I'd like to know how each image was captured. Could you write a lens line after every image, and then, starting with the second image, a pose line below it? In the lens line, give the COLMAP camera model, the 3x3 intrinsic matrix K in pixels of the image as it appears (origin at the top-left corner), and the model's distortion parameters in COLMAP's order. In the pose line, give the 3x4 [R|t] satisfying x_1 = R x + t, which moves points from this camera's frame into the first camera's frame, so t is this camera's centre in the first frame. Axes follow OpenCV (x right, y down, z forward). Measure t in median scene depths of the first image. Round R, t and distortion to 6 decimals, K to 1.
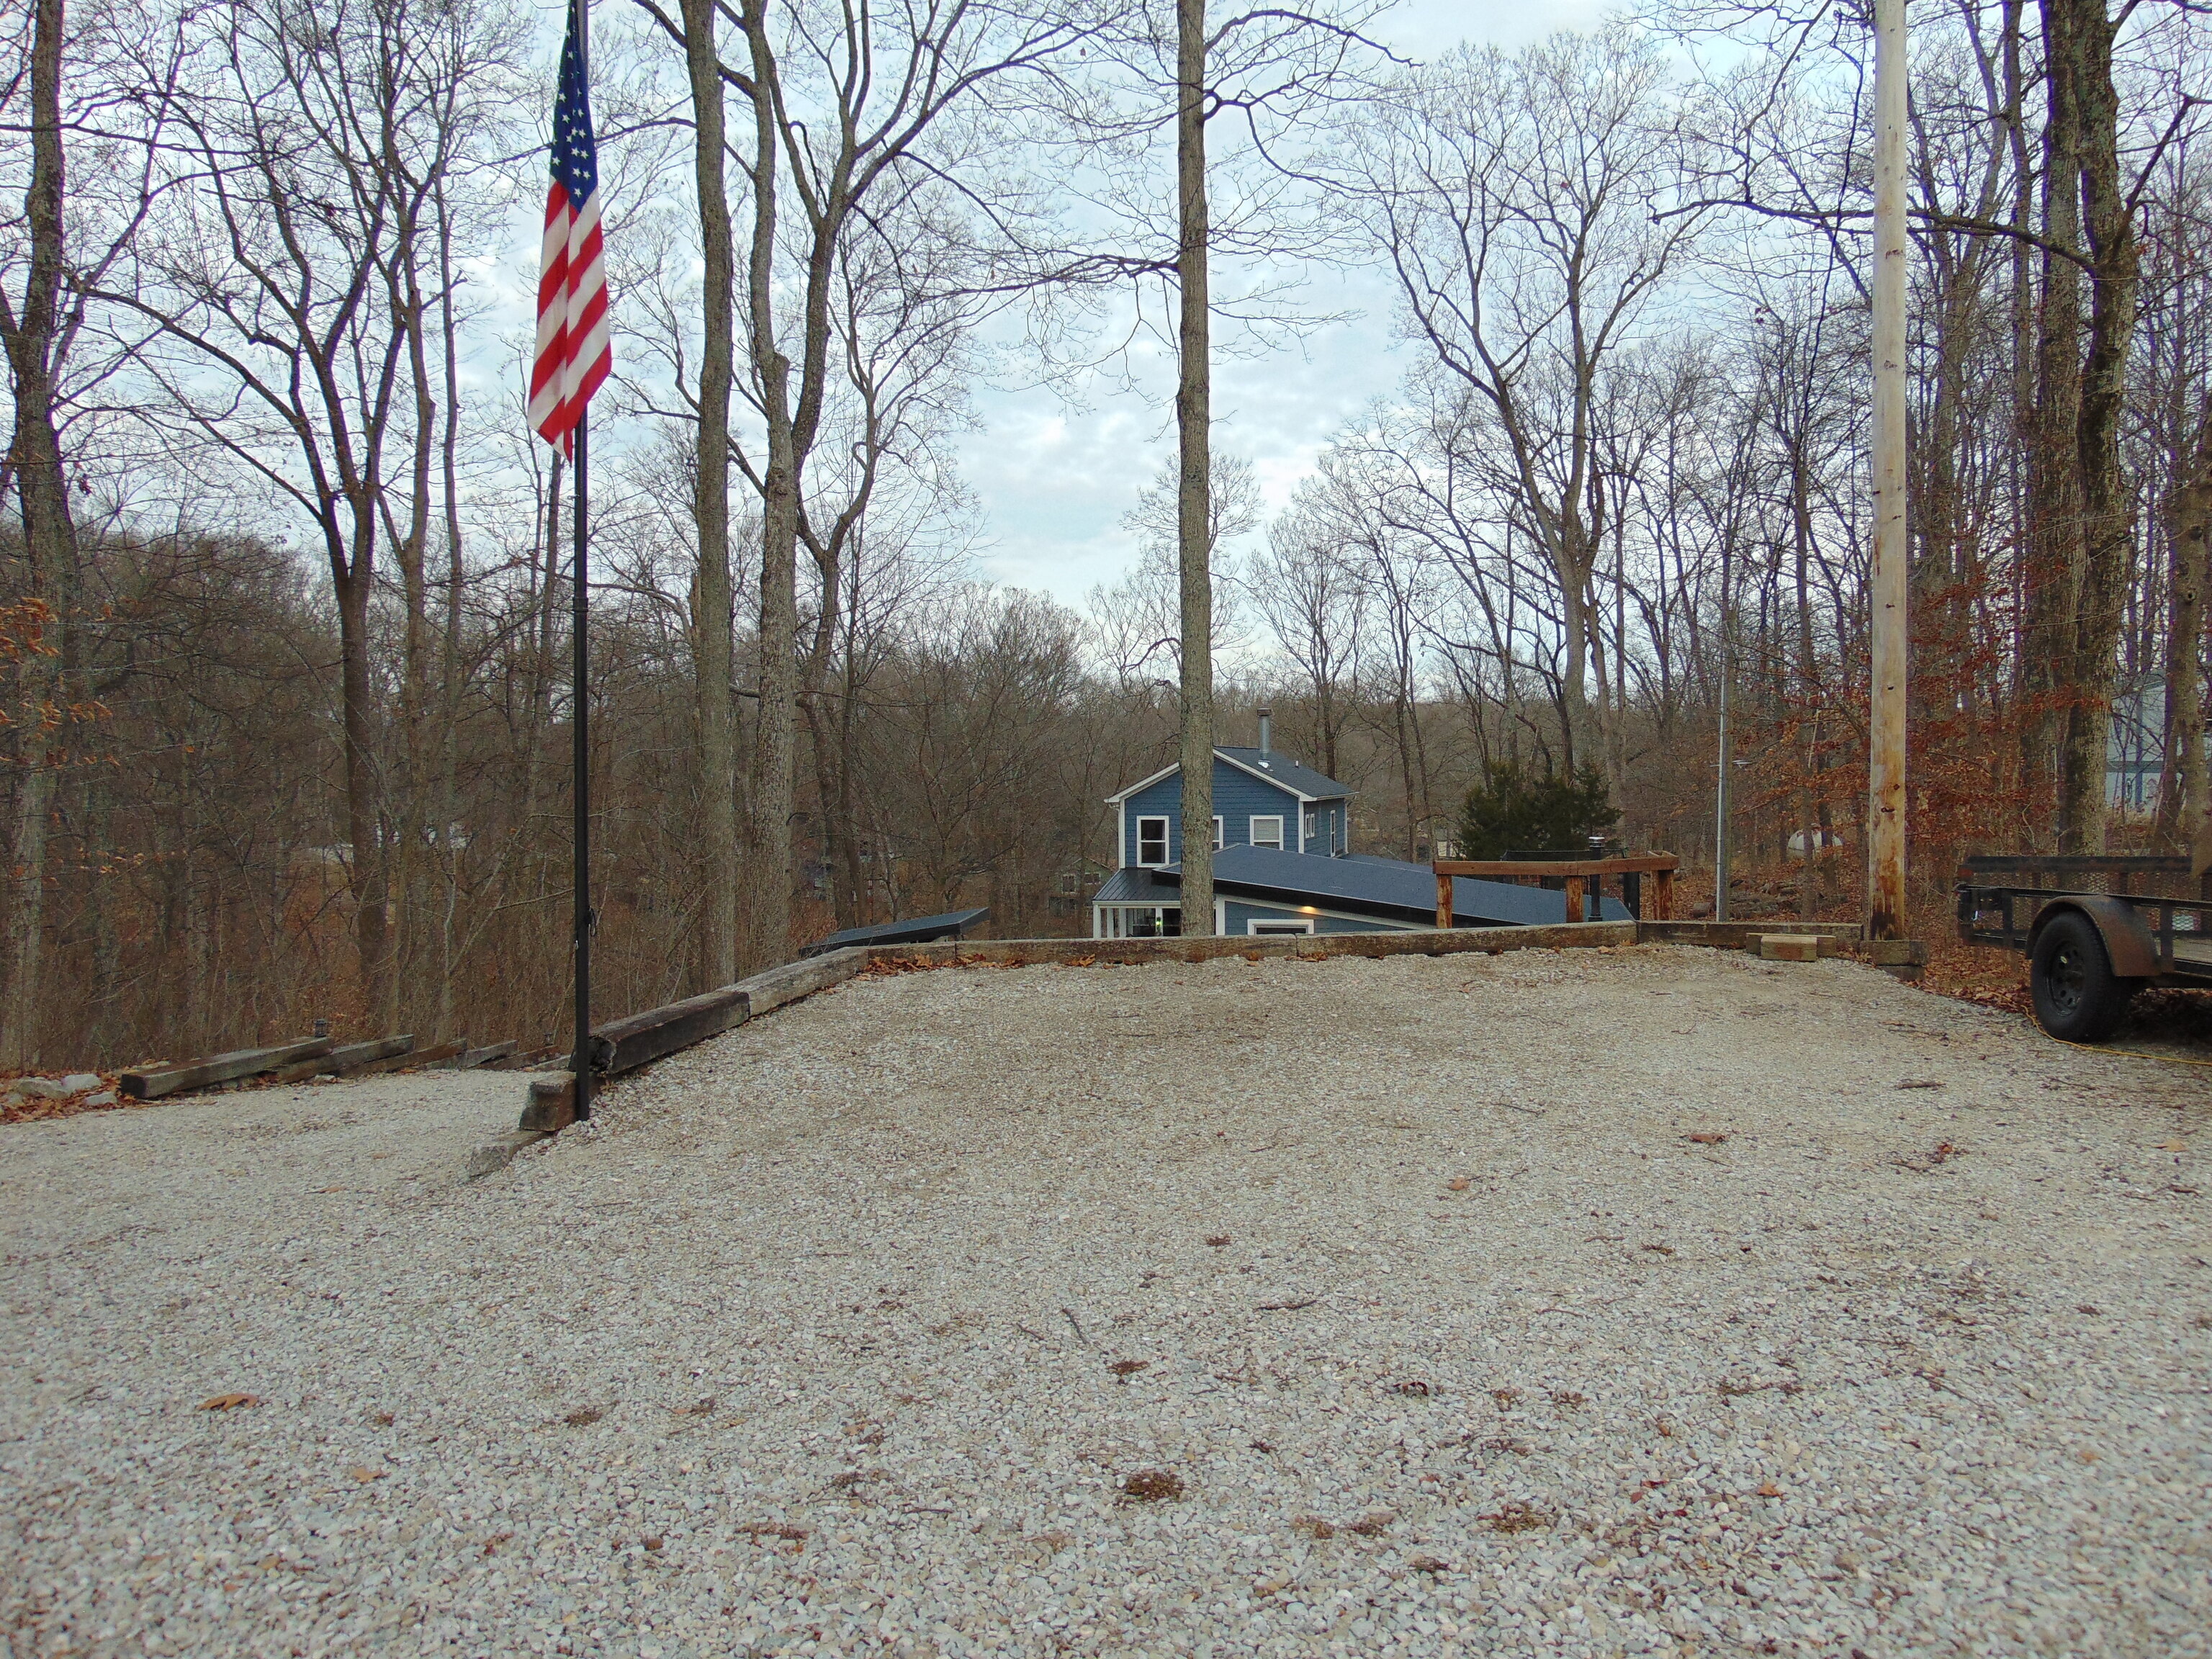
lens RADIAL K [[1648.0, 0, 1108.5], [0, 1648.0, 822.2], [0, 0, 1]] dist [-0.035622, 0.061853]
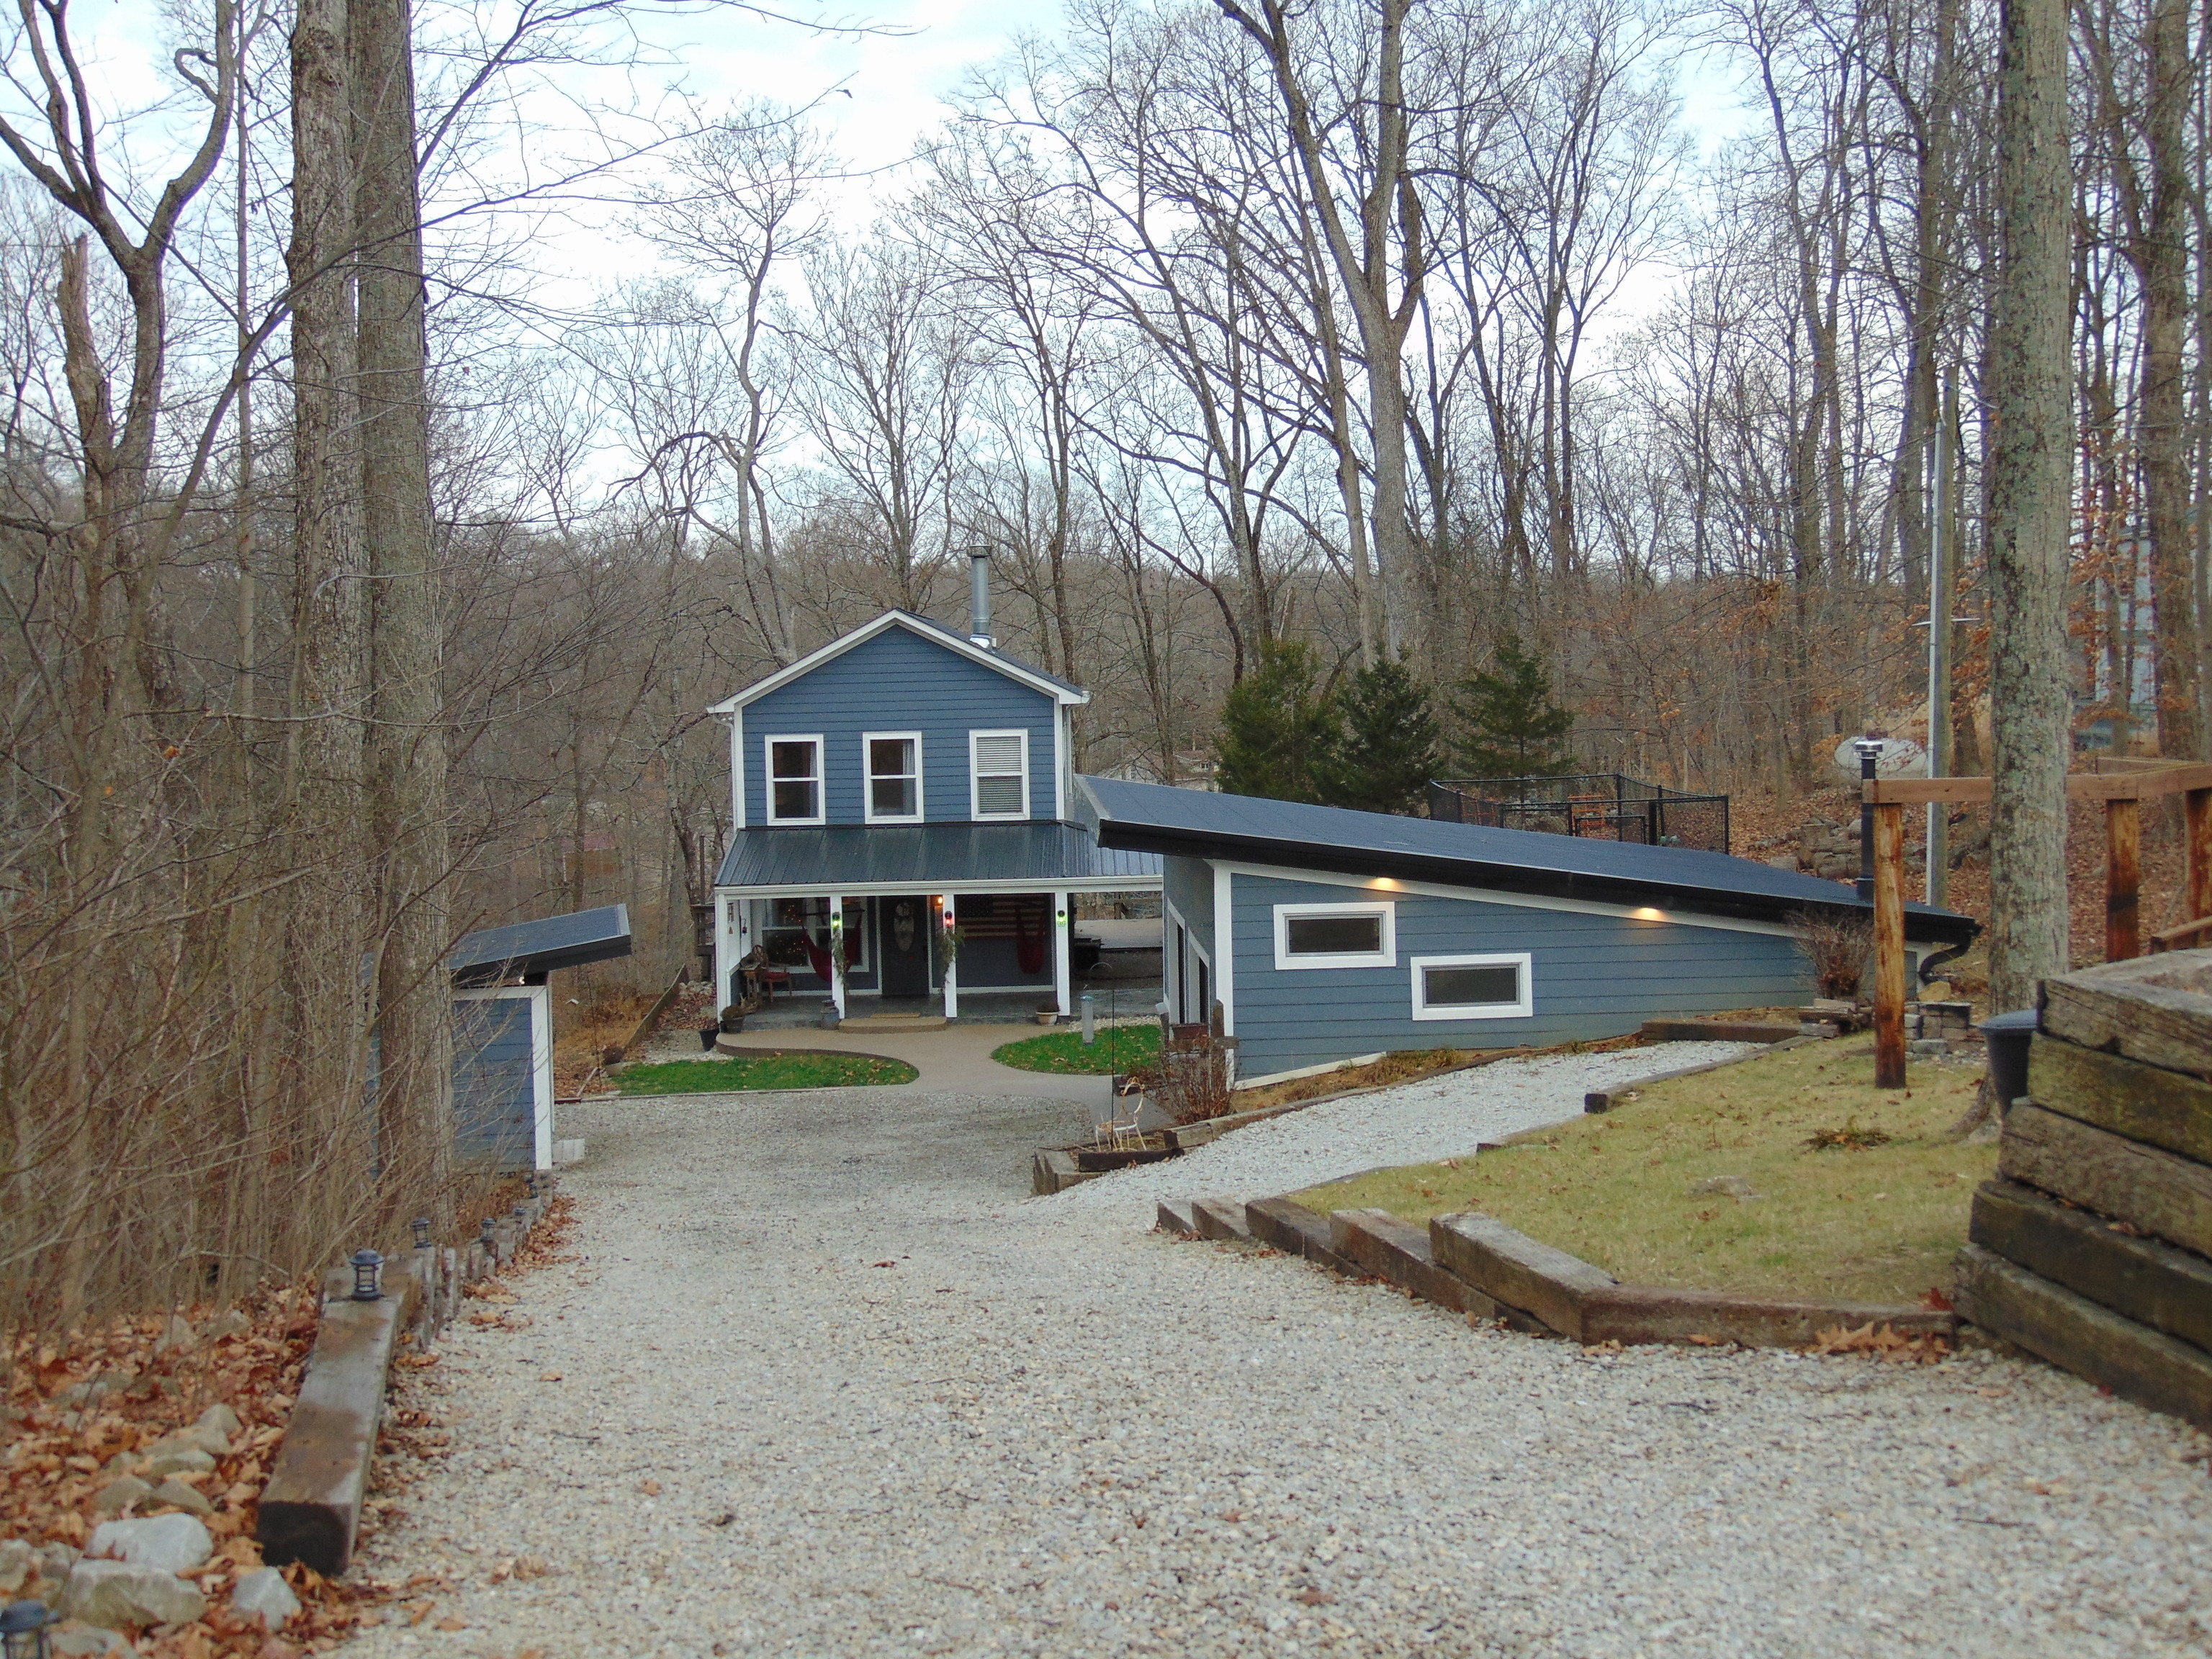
lens RADIAL K [[2629.9, 0, 1108.7], [0, 2629.9, 822.5], [0, 0, 1]] dist [0.005076, -0.052839]
pose [[0.959456, -0.026667, 0.280594, -0.116510], [0.019857, 0.999436, 0.027084, 0.003794], [-0.281158, -0.020414, 0.959444, 0.098721]]
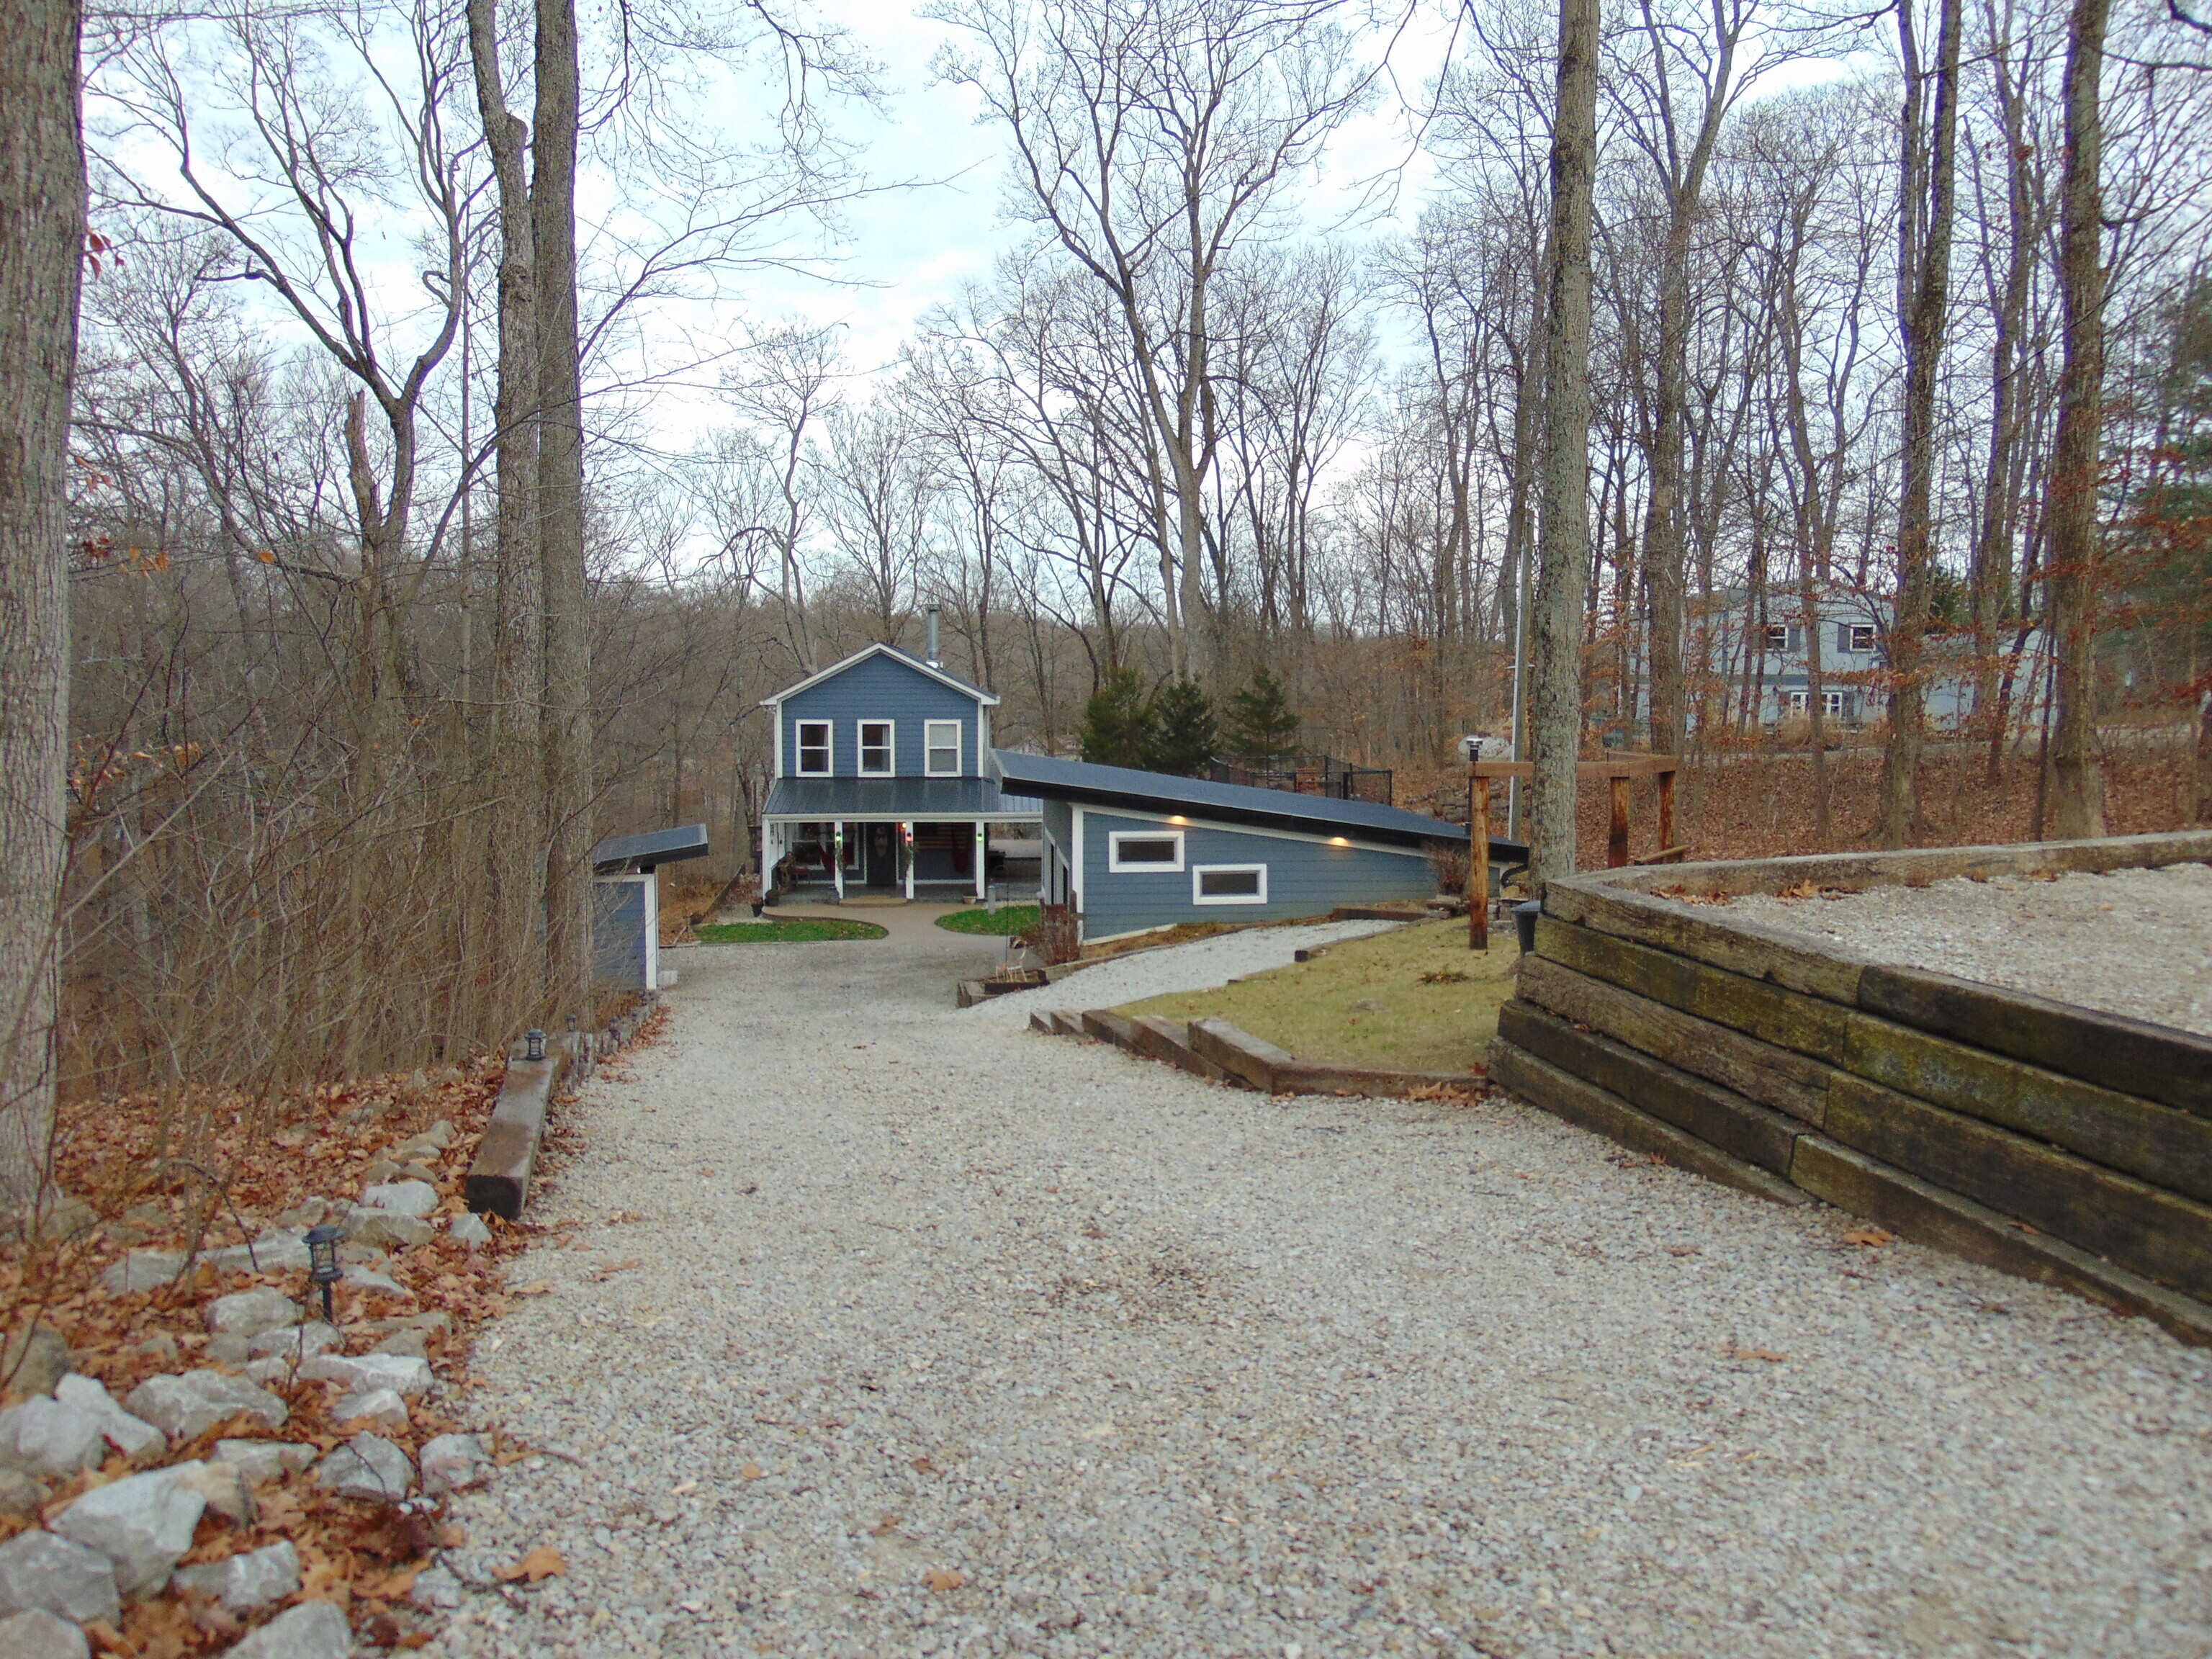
lens RADIAL K [[1648.0, 0, 1108.5], [0, 1648.0, 822.2], [0, 0, 1]] dist [-0.035622, 0.061853]
pose [[0.942252, -0.015754, 0.334533, -0.116278], [-0.002142, 0.998589, 0.053059, 0.003787], [-0.334897, -0.050712, 0.940889, 0.093057]]
